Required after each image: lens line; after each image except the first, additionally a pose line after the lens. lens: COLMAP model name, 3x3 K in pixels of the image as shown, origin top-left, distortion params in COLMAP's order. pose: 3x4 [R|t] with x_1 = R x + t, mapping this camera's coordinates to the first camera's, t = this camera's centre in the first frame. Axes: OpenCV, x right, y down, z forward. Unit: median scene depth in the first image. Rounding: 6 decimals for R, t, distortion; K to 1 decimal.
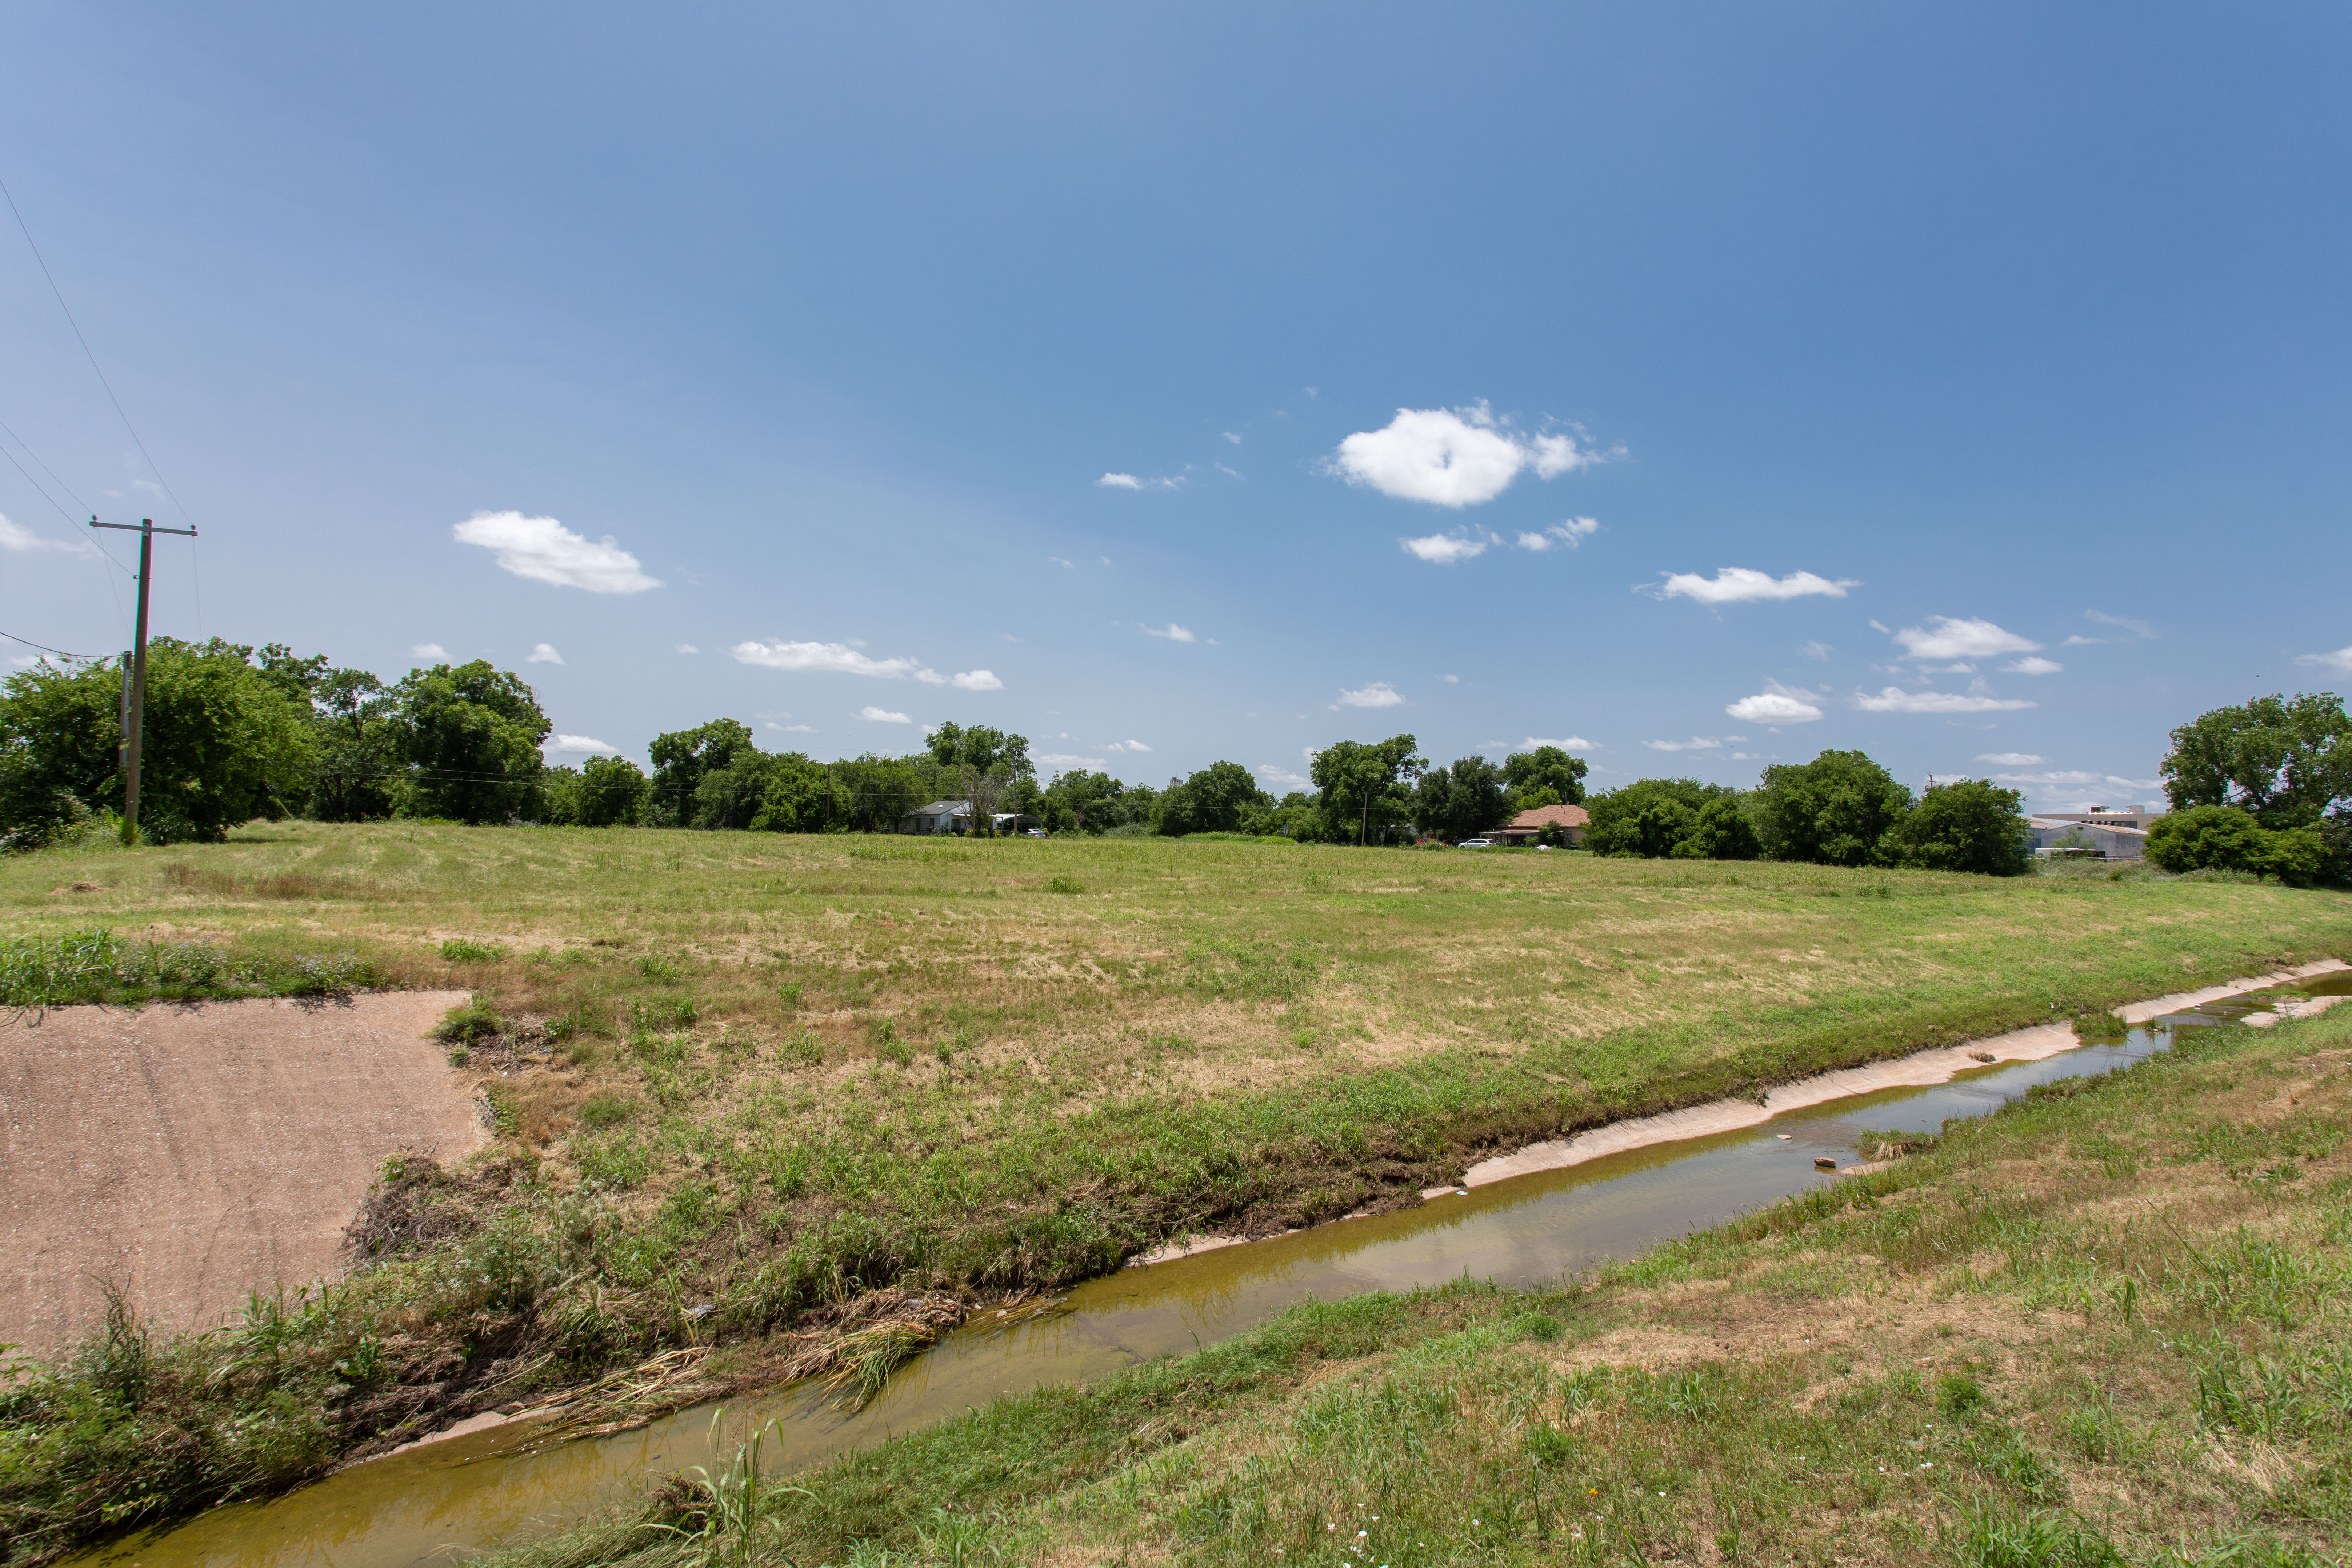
lens RADIAL K [[1153.6, 0, 1174.7], [0, 1153.6, 774.8], [0, 0, 1]] dist [0.002567, 0.002198]
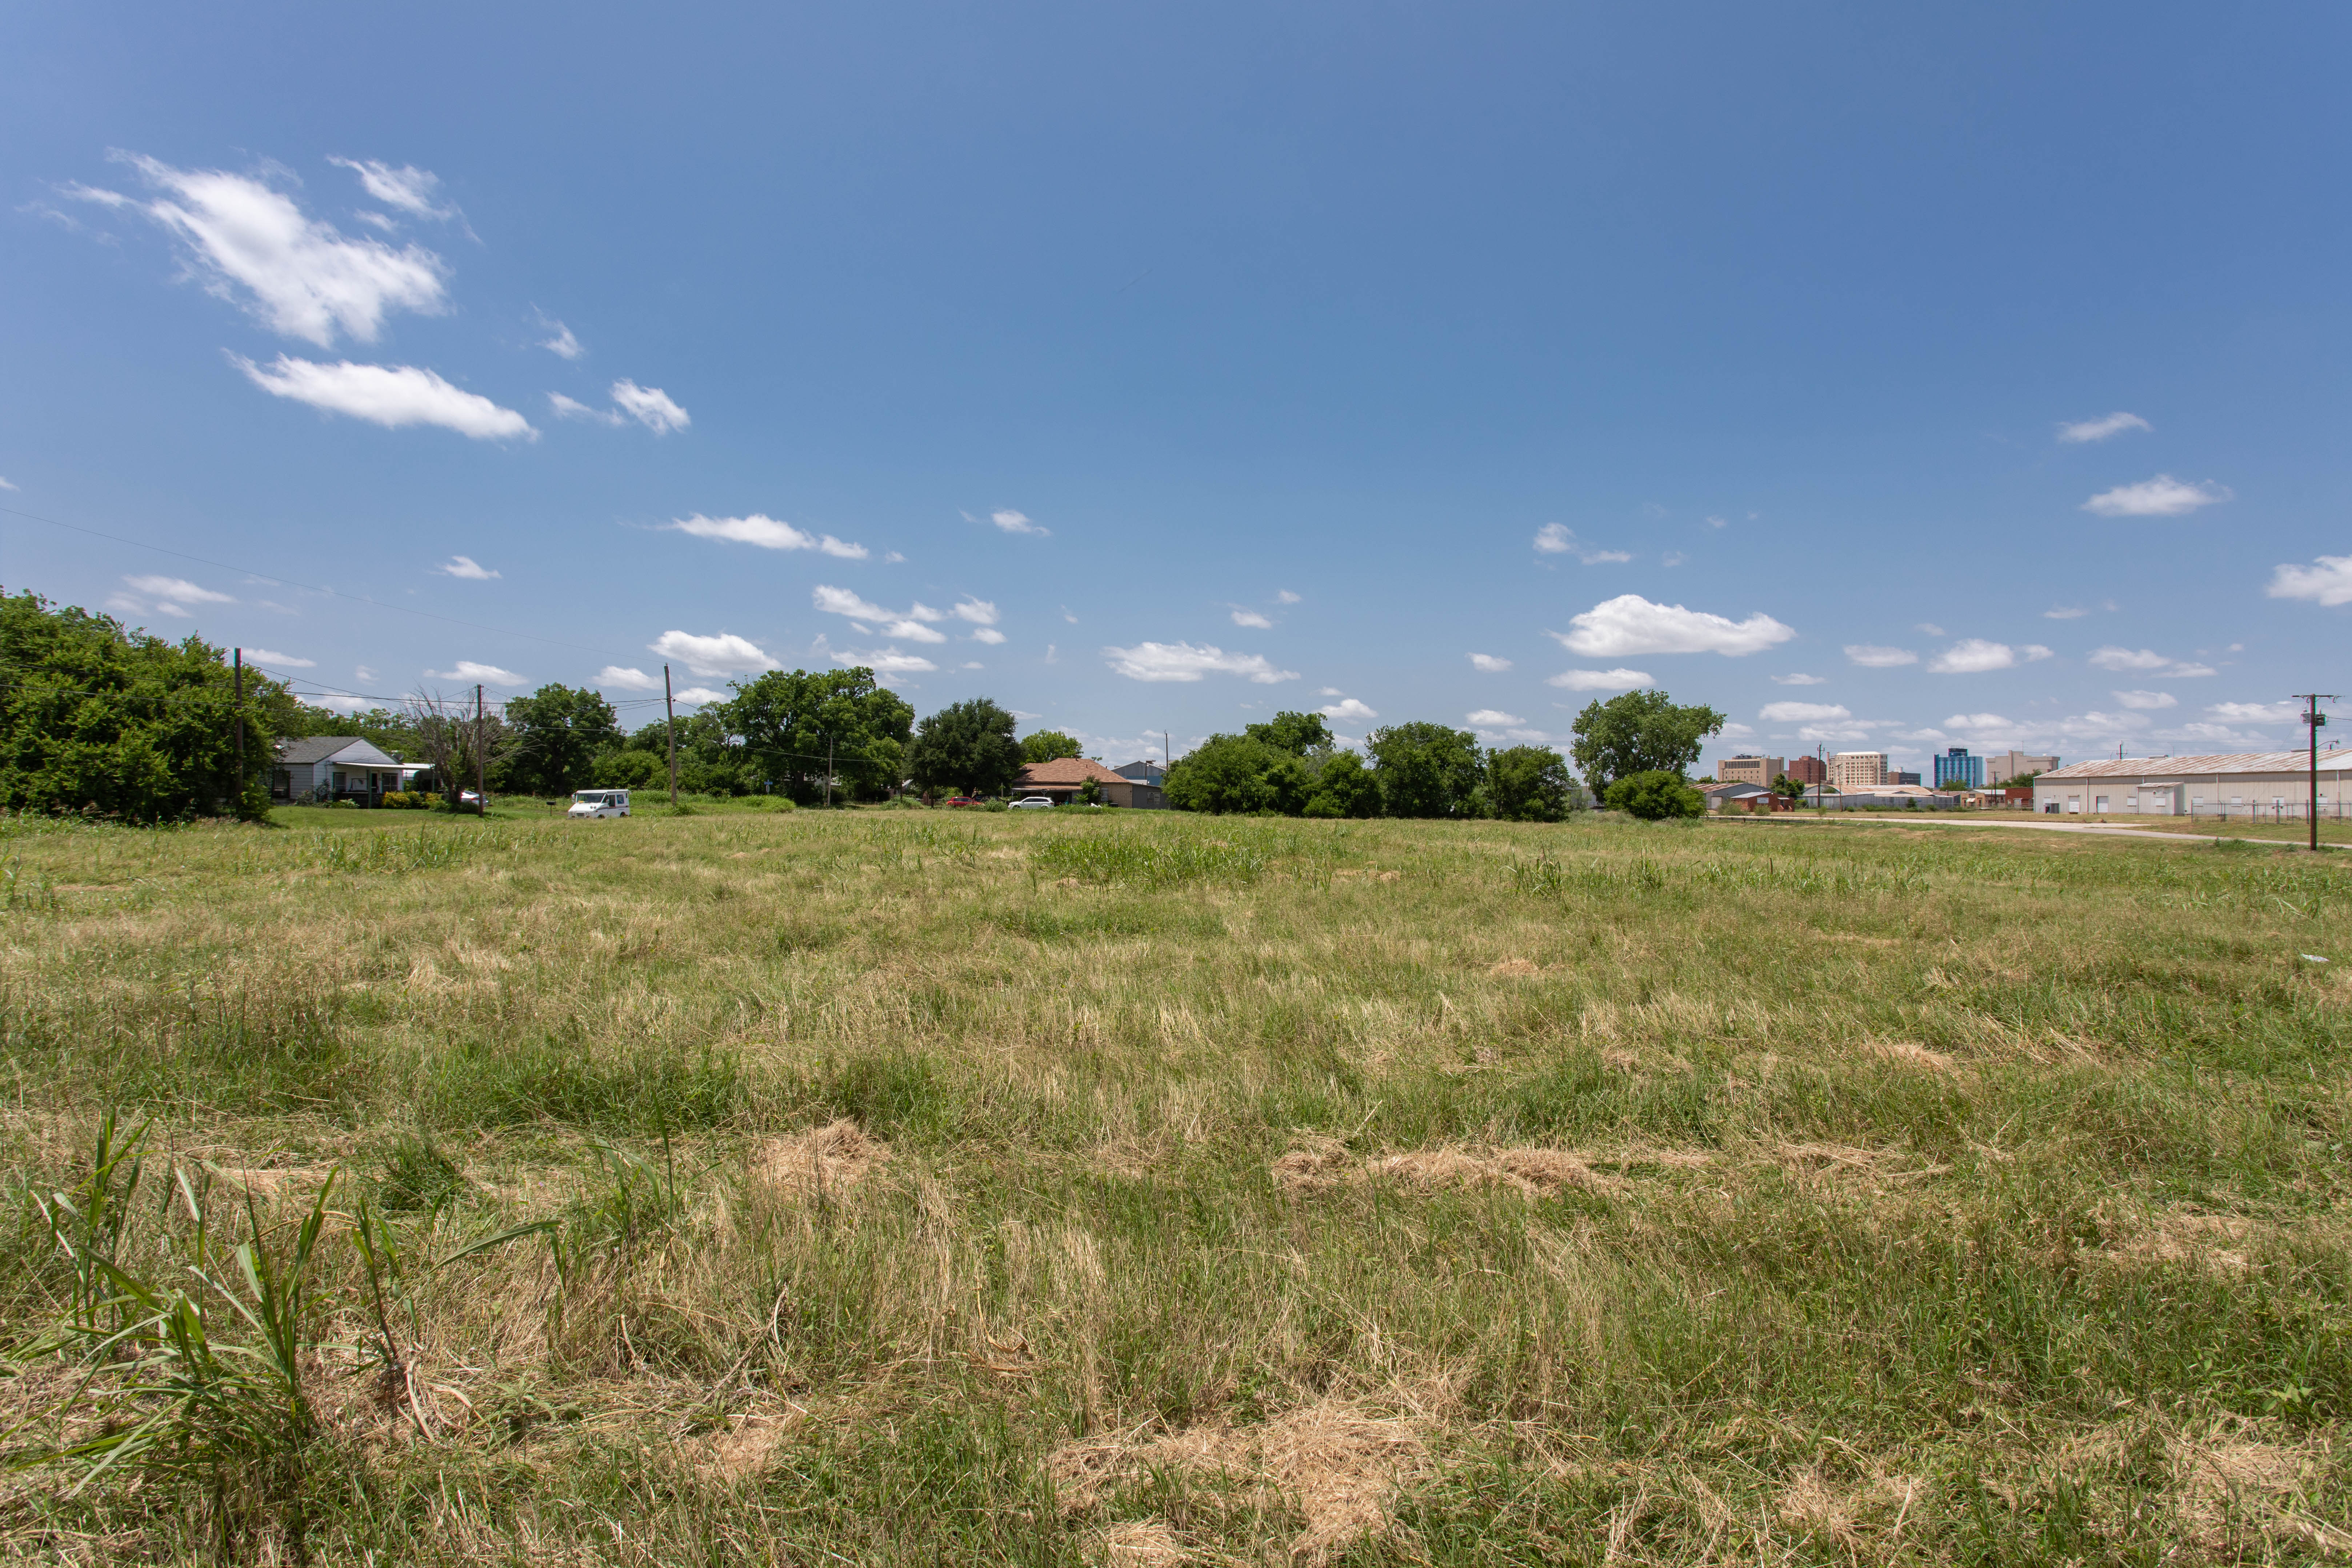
lens RADIAL K [[1184.1, 0, 1173.7], [0, 1184.1, 774.4], [0, 0, 1]] dist [0.011512, 0.007472]
pose [[0.635467, 0.001749, 0.772126, -0.389765], [-0.039086, 0.998788, 0.029906, 0.009140], [-0.771138, -0.049183, 0.634765, 0.403826]]
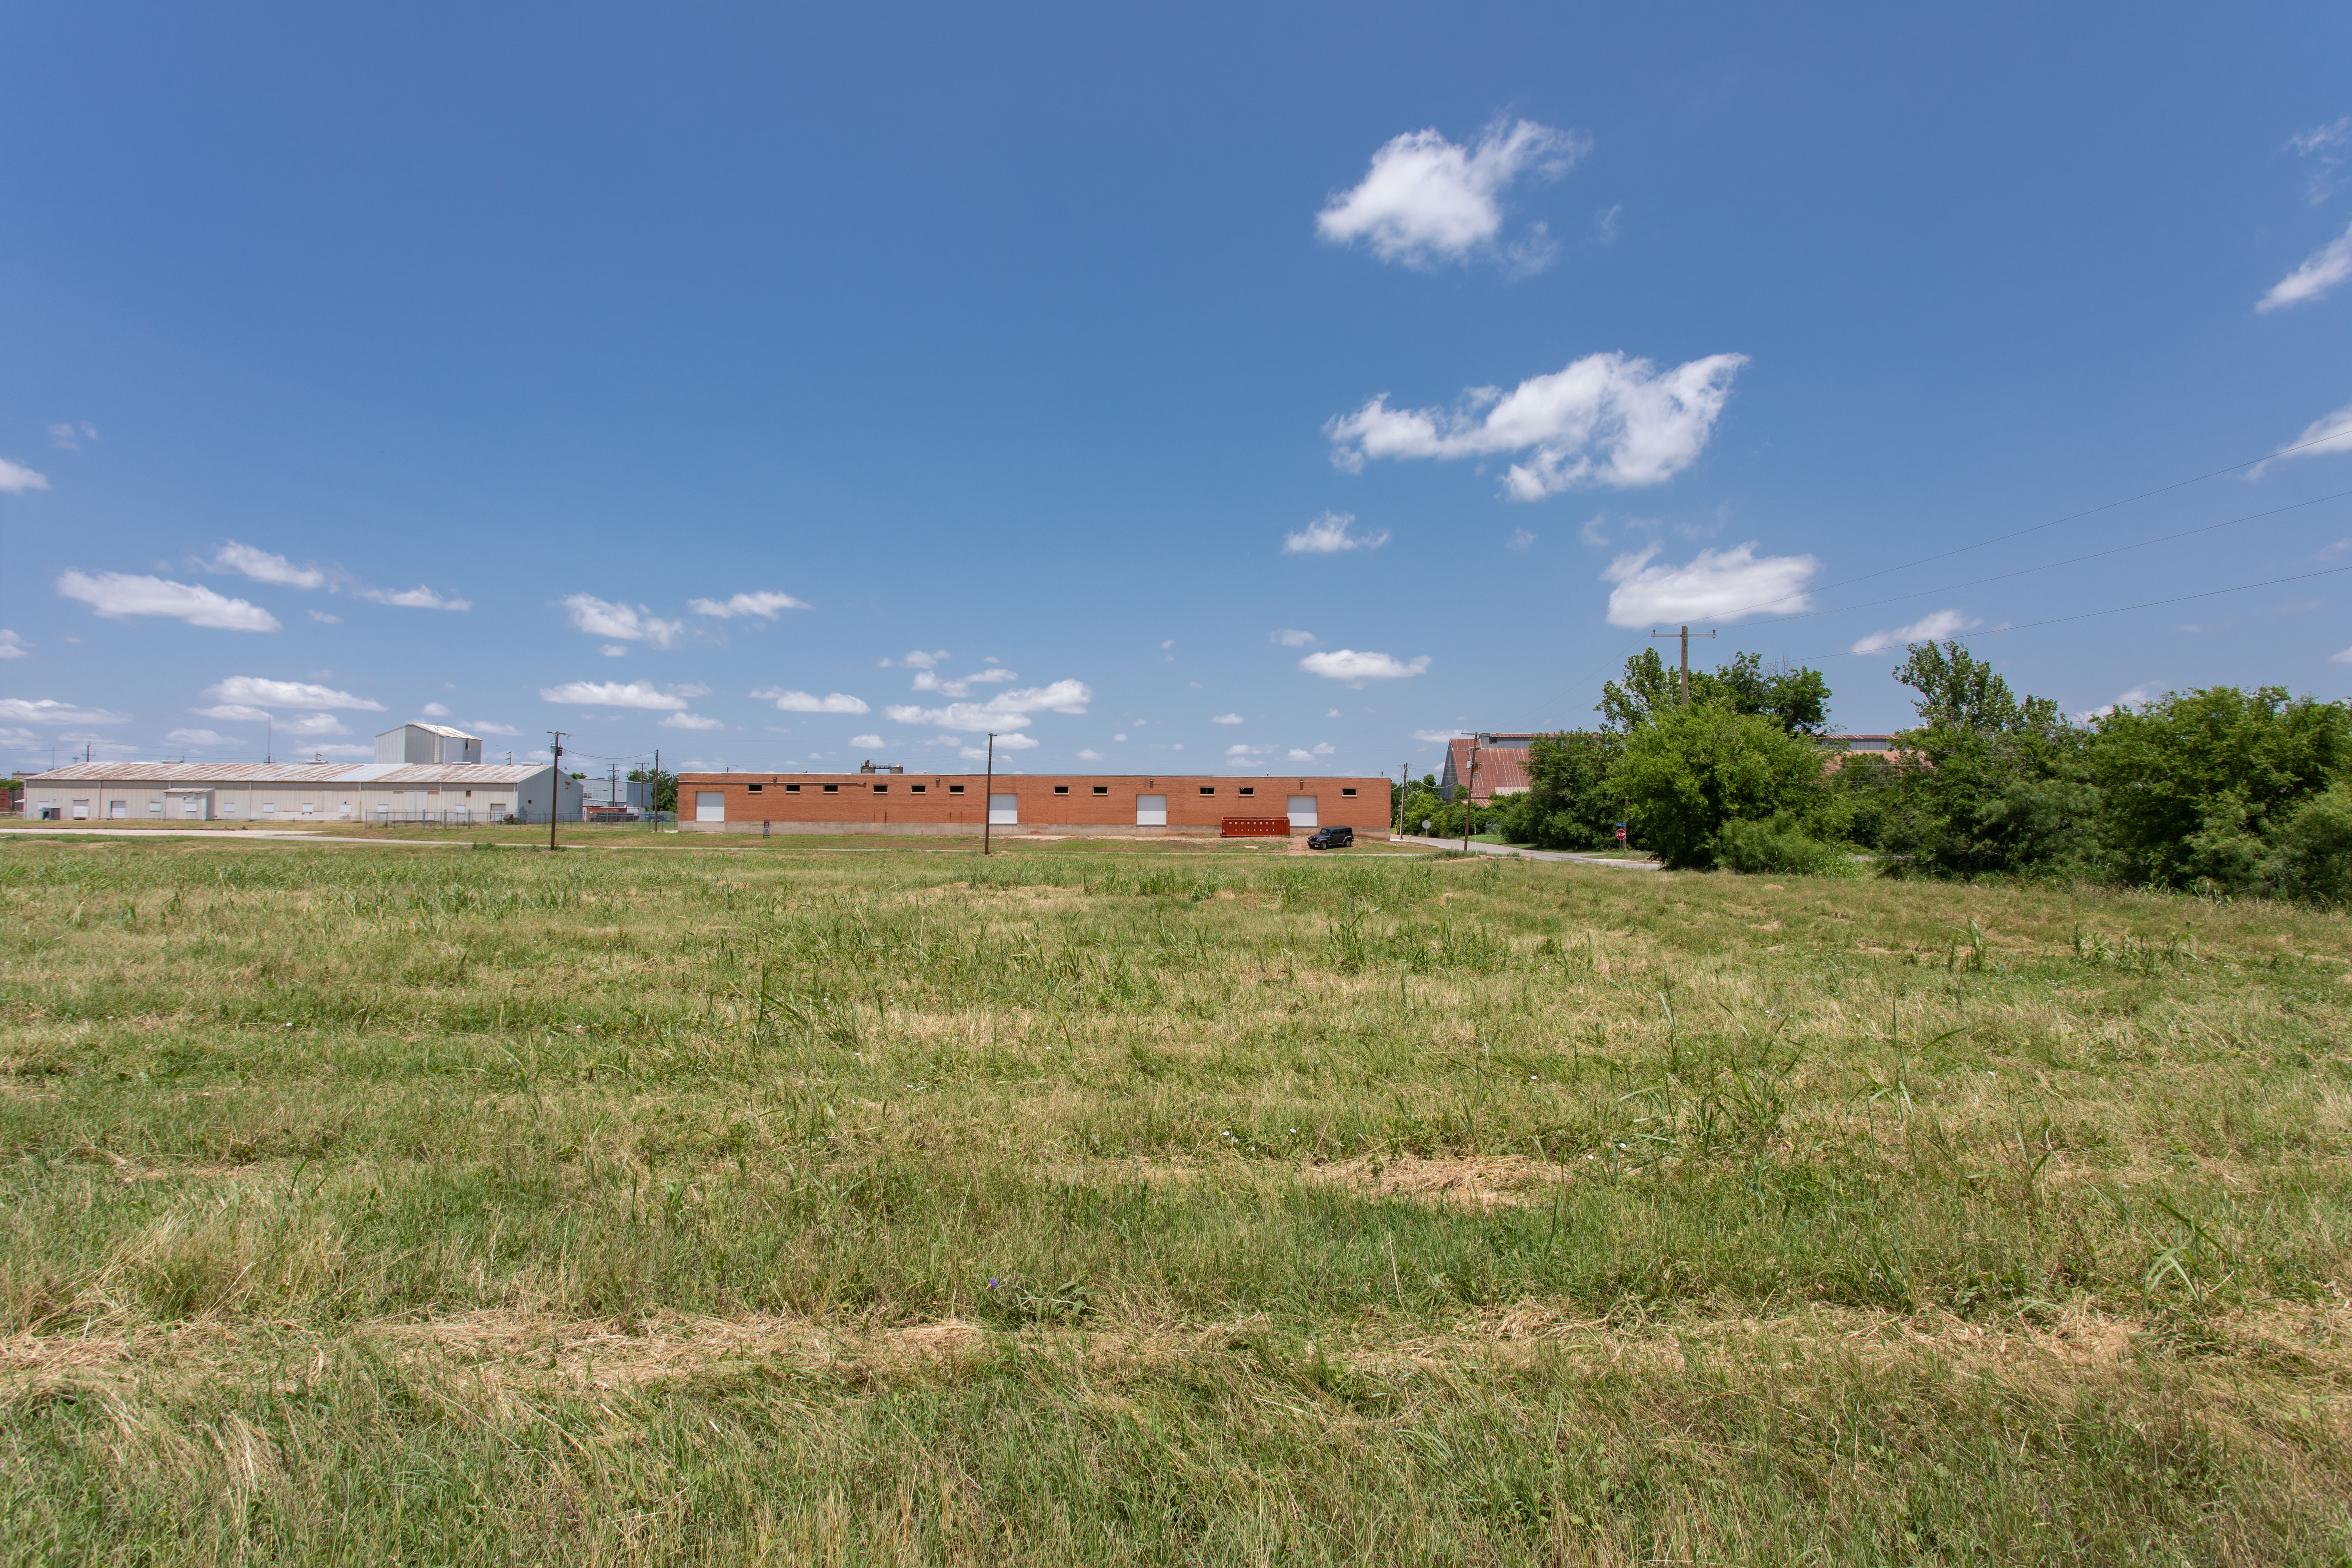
lens RADIAL K [[1184.1, 0, 1173.7], [0, 1184.1, 774.4], [0, 0, 1]] dist [0.011512, 0.007472]
pose [[-0.732239, -0.000987, 0.681047, -0.389958], [-0.064628, 0.995587, -0.068043, 0.020556], [-0.677975, -0.093839, -0.729071, 0.656560]]
